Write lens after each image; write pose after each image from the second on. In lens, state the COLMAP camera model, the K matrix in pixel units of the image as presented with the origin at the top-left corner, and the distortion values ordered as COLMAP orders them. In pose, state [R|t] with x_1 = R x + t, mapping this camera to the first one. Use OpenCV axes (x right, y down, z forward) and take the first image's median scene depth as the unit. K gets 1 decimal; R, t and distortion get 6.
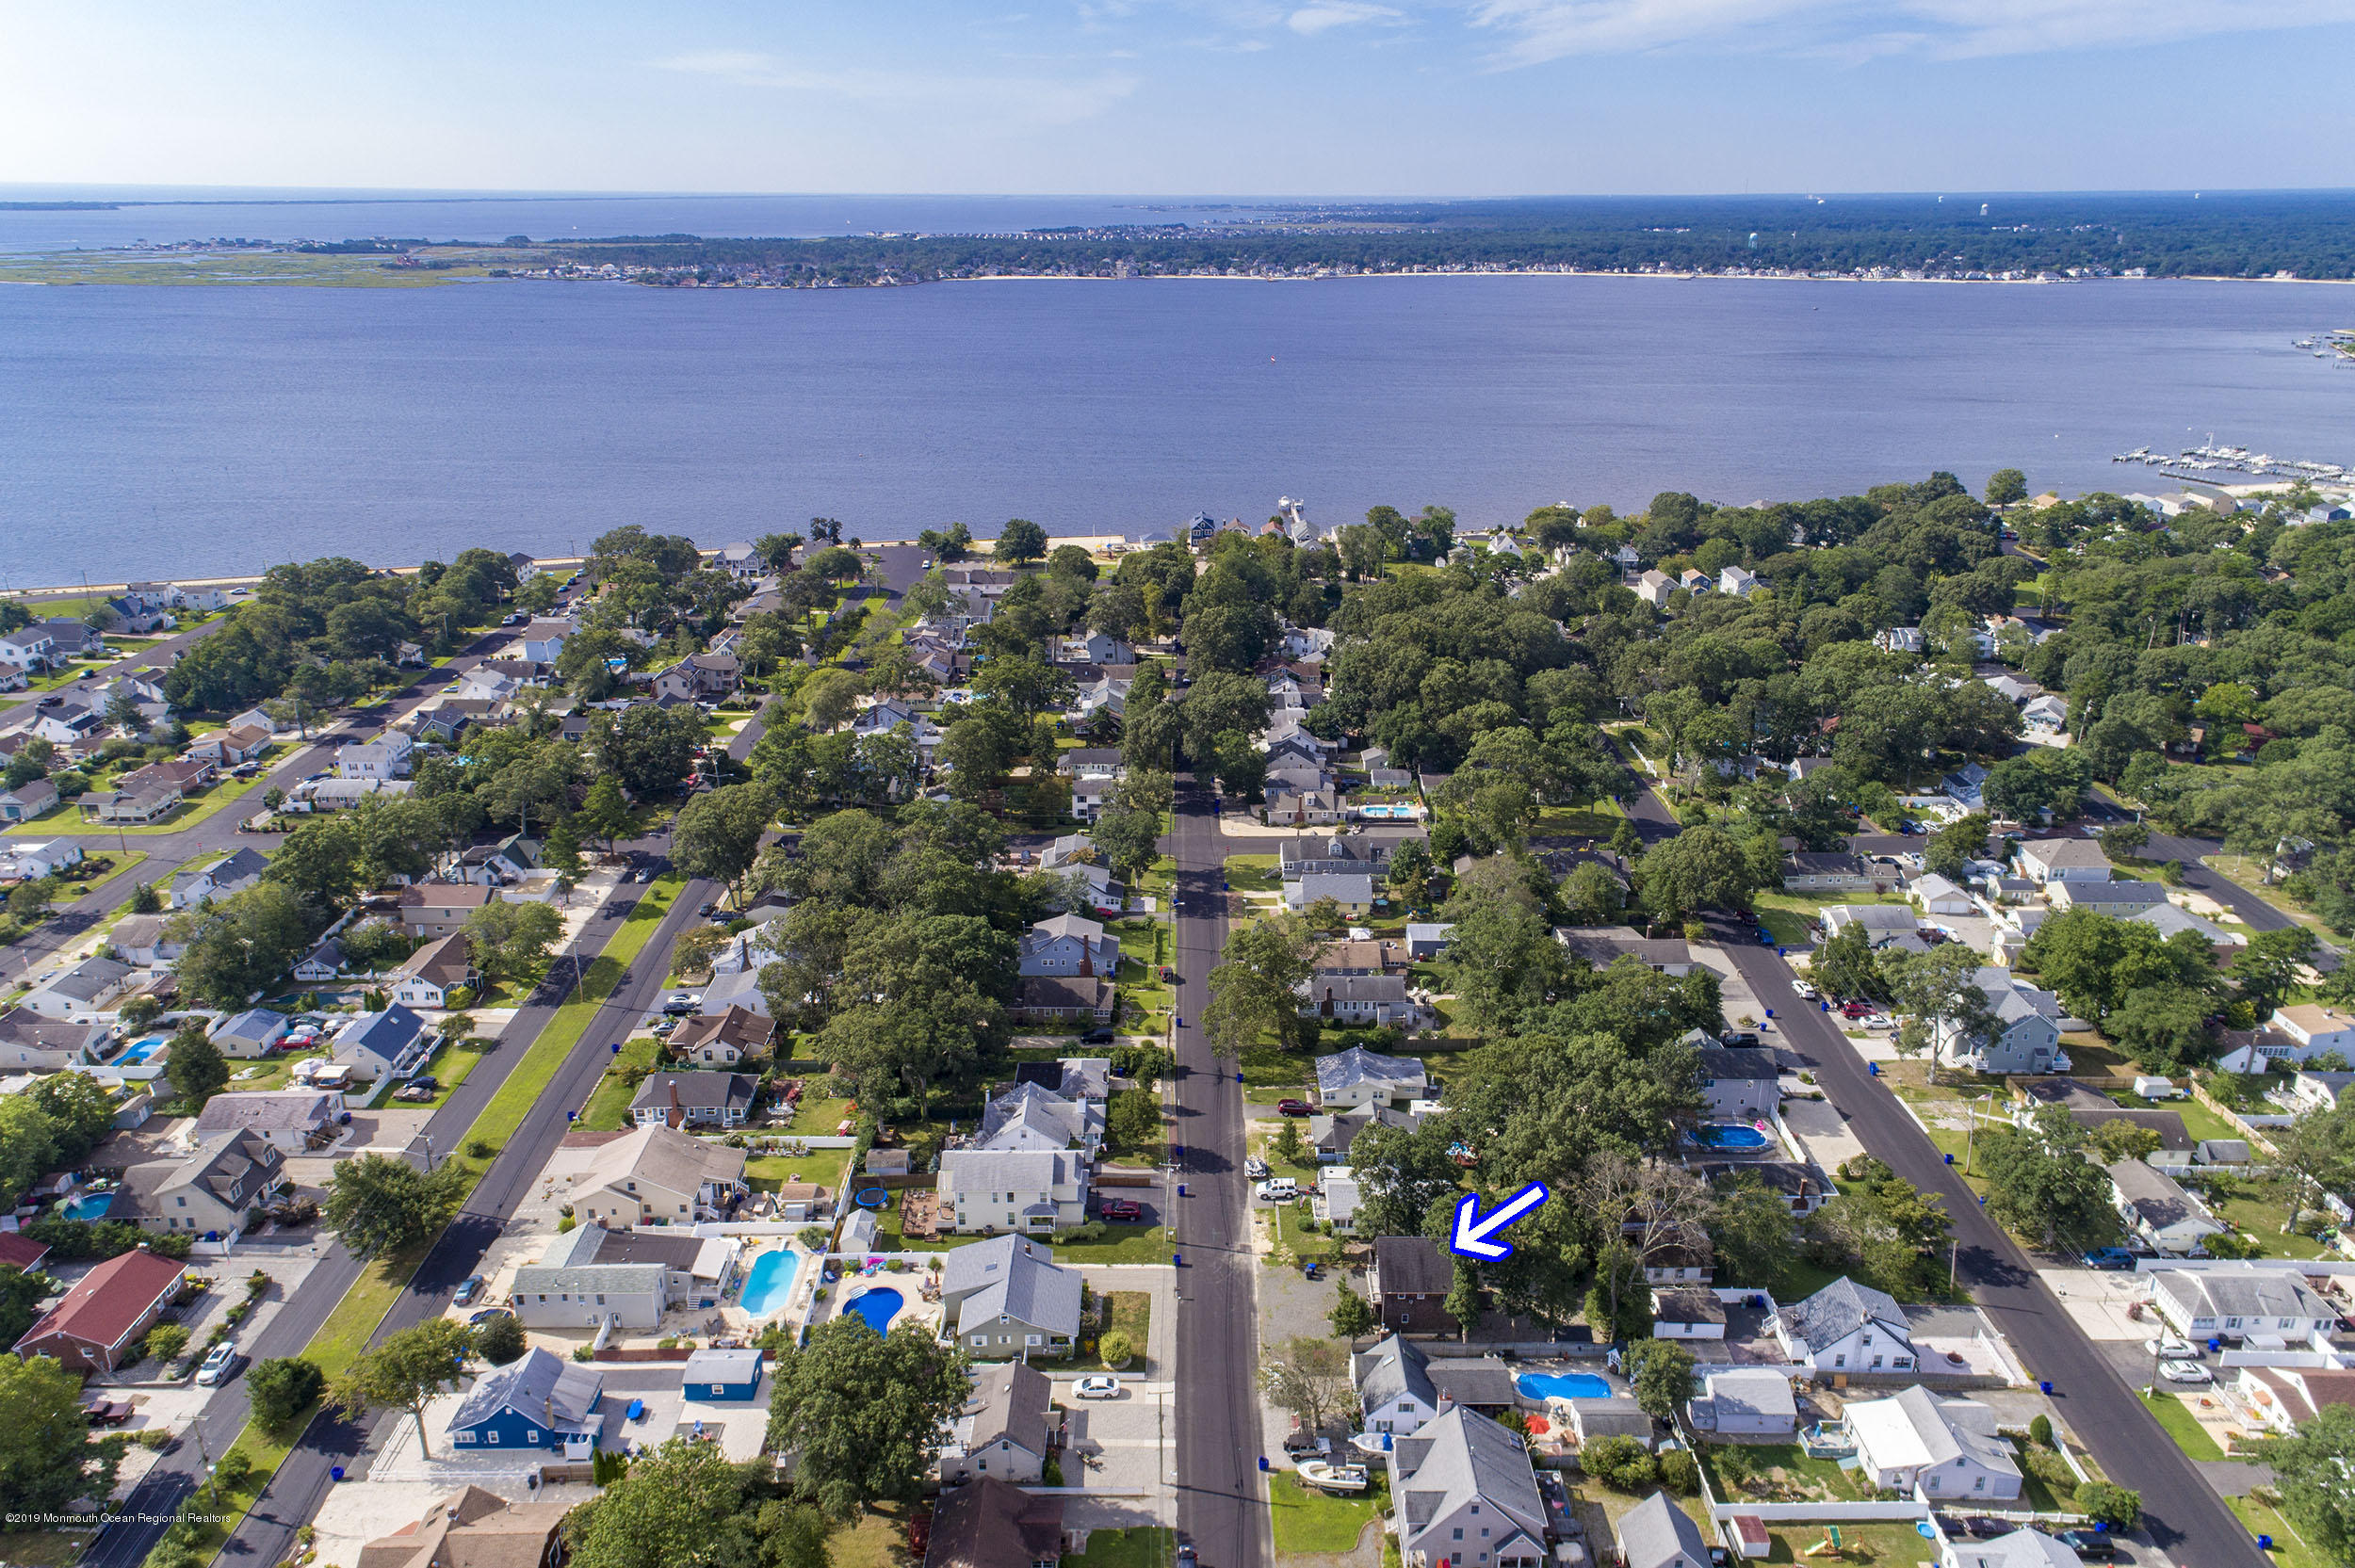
lens RADIAL K [[1601.7, 0, 1177.5], [0, 1601.7, 784.0], [0, 0, 1]] dist [0.025531, 0.016352]
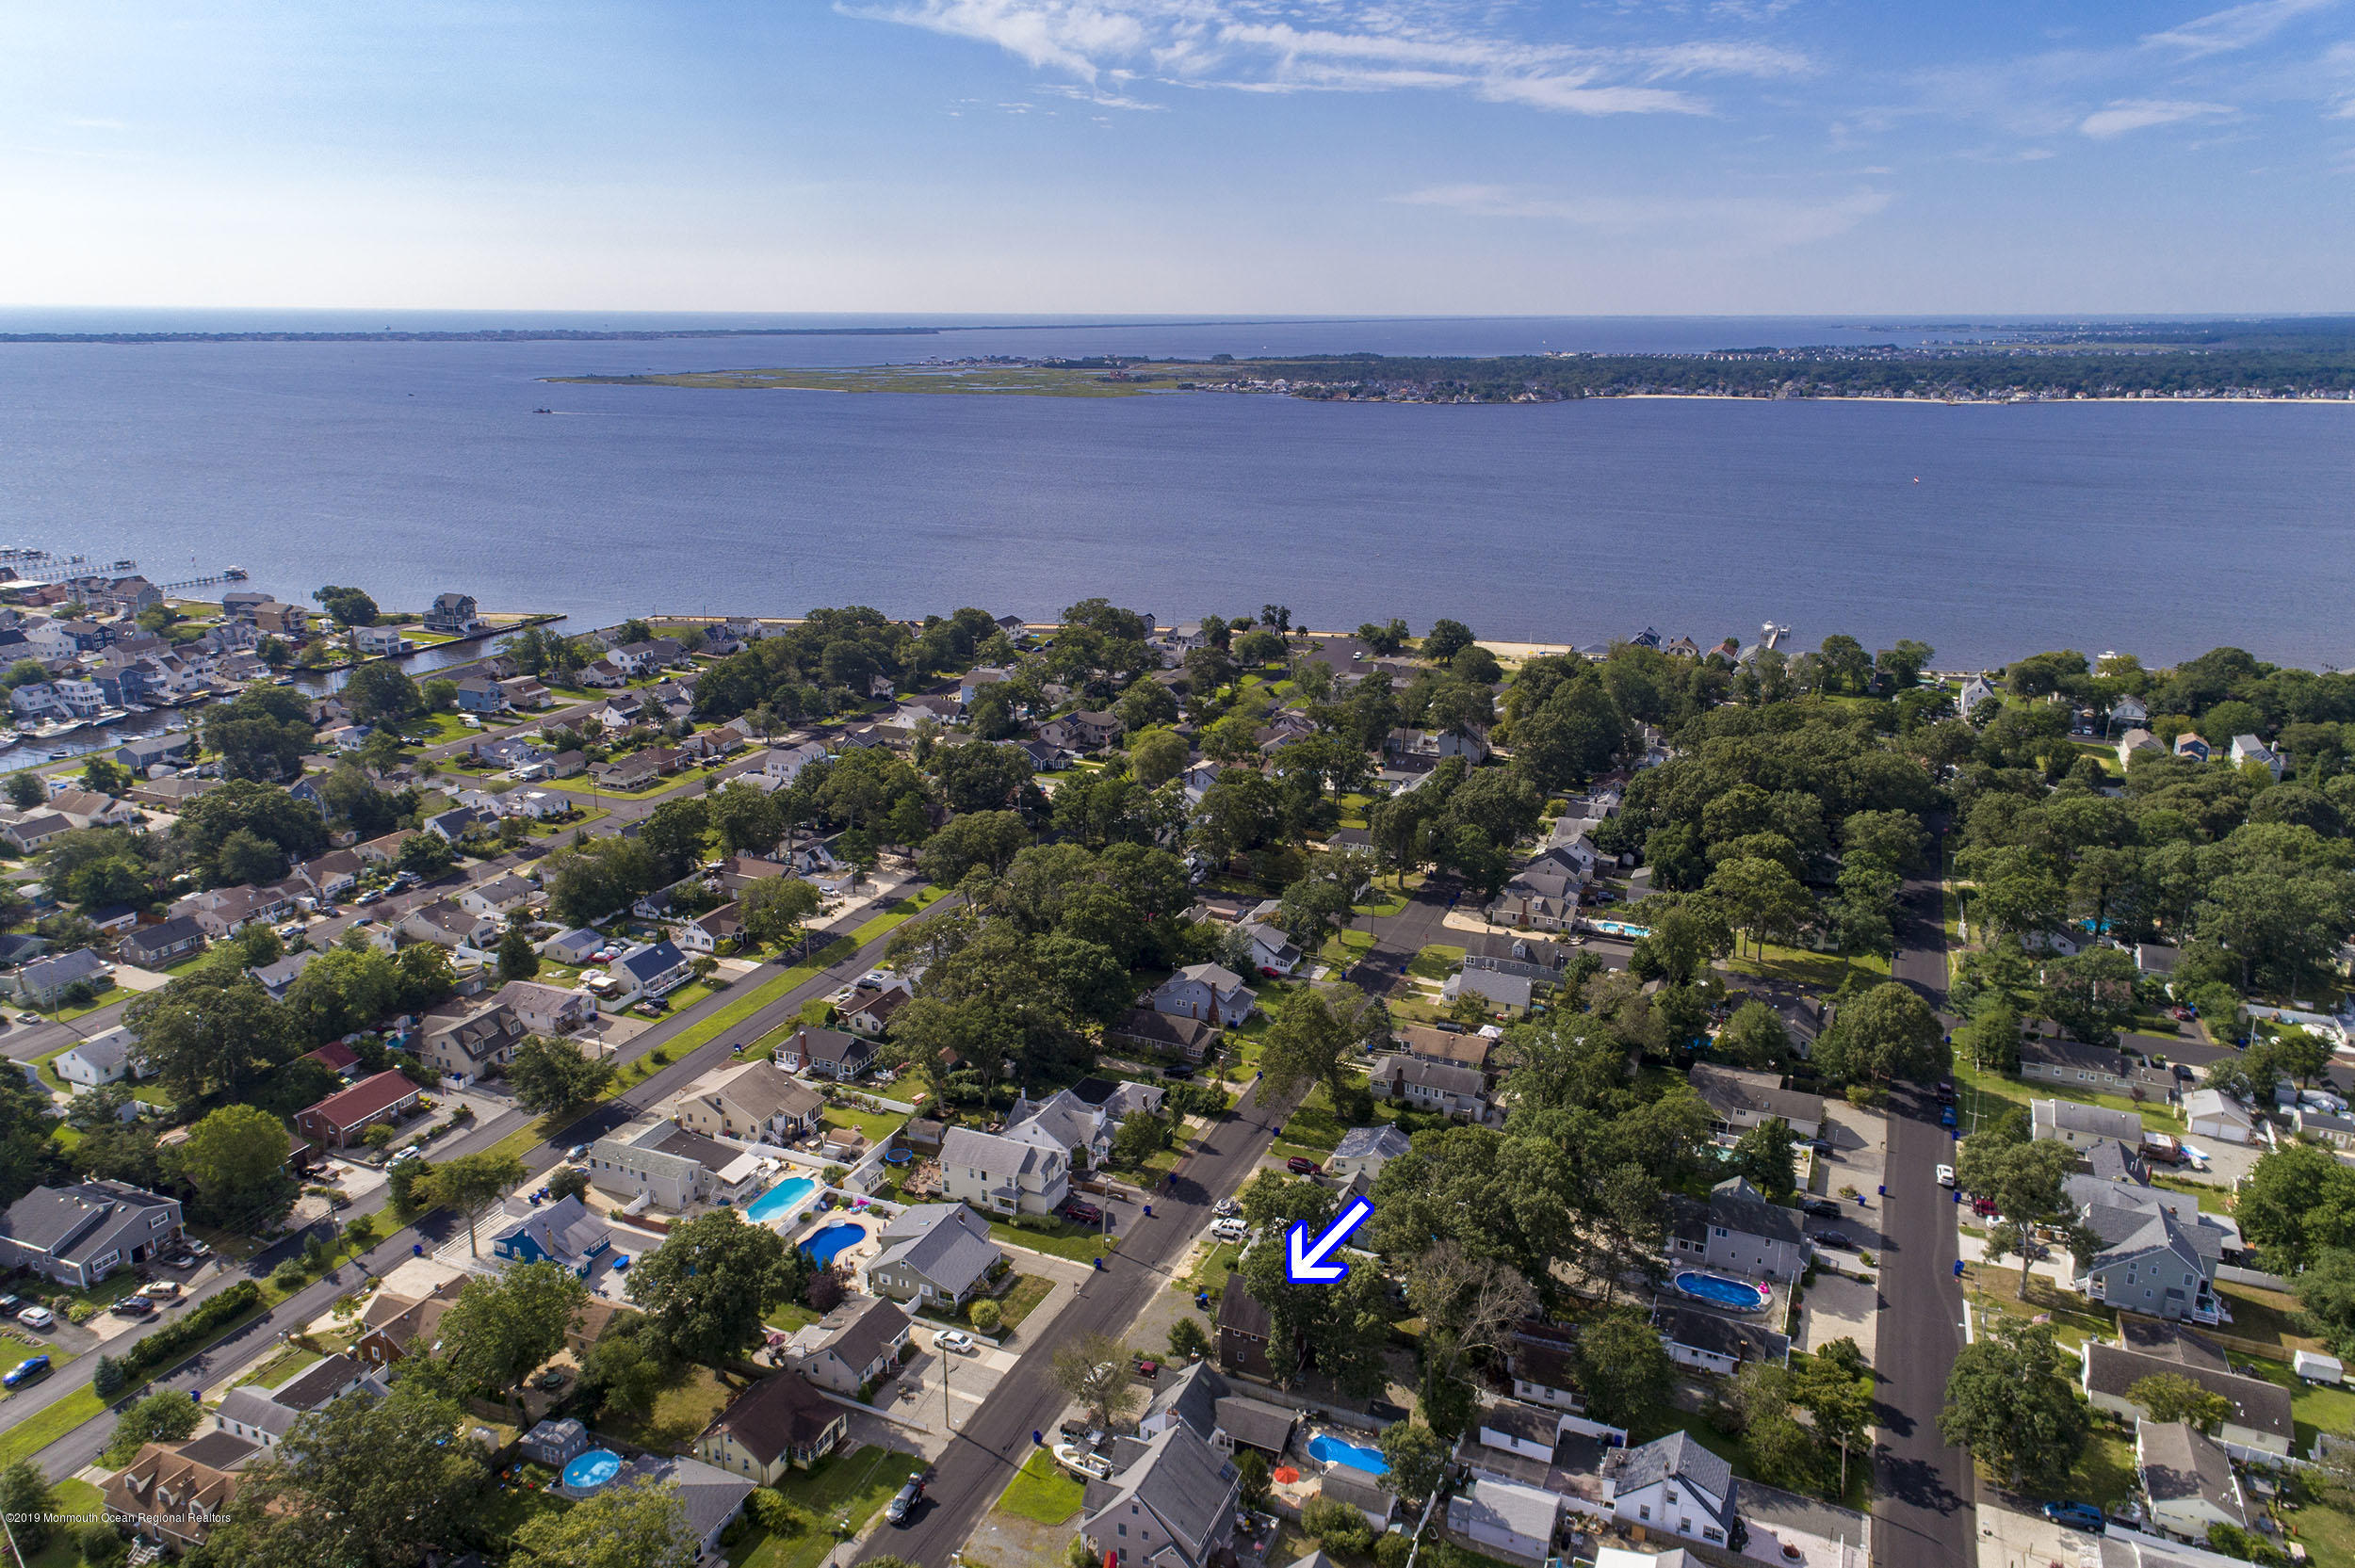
lens RADIAL K [[1601.7, 0, 1177.5], [0, 1601.7, 784.0], [0, 0, 1]] dist [0.025531, 0.016352]
pose [[0.913672, 0.115716, -0.389631, 0.311960], [-0.141977, 0.989094, -0.039182, 0.008253], [0.380848, 0.091118, 0.920137, -0.004837]]
